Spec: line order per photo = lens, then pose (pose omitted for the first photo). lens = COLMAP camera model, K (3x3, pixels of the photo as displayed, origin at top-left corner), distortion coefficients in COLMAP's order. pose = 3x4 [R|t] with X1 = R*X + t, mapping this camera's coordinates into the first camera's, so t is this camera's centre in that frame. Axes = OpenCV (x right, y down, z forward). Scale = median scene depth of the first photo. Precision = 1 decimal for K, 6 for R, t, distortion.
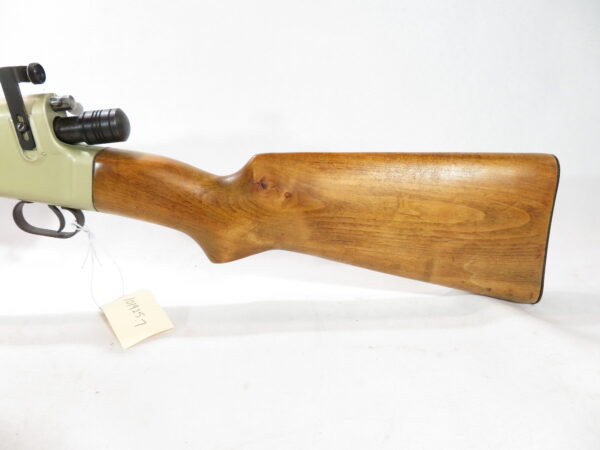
lens RADIAL K [[448.6, 0, 302.9], [0, 448.6, 237.9], [0, 0, 1]] dist [0.004928, 0.007472]
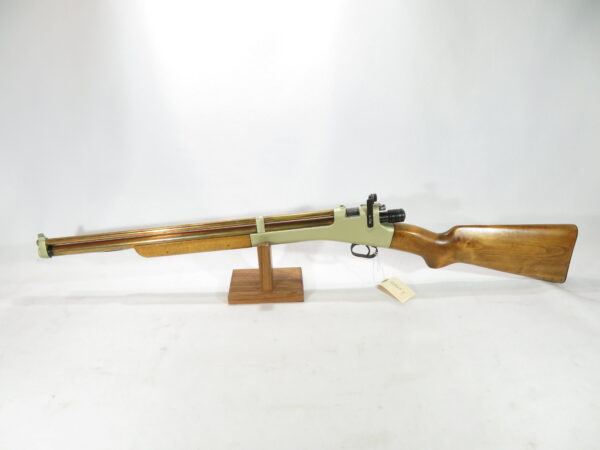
lens RADIAL K [[448.6, 0, 302.9], [0, 448.6, 237.9], [0, 0, 1]] dist [0.004928, 0.007472]
pose [[0.999874, -0.005651, 0.014863, -0.966715], [0.003545, 0.990408, 0.138130, -0.460655], [-0.015501, -0.138060, 0.990303, -1.421987]]
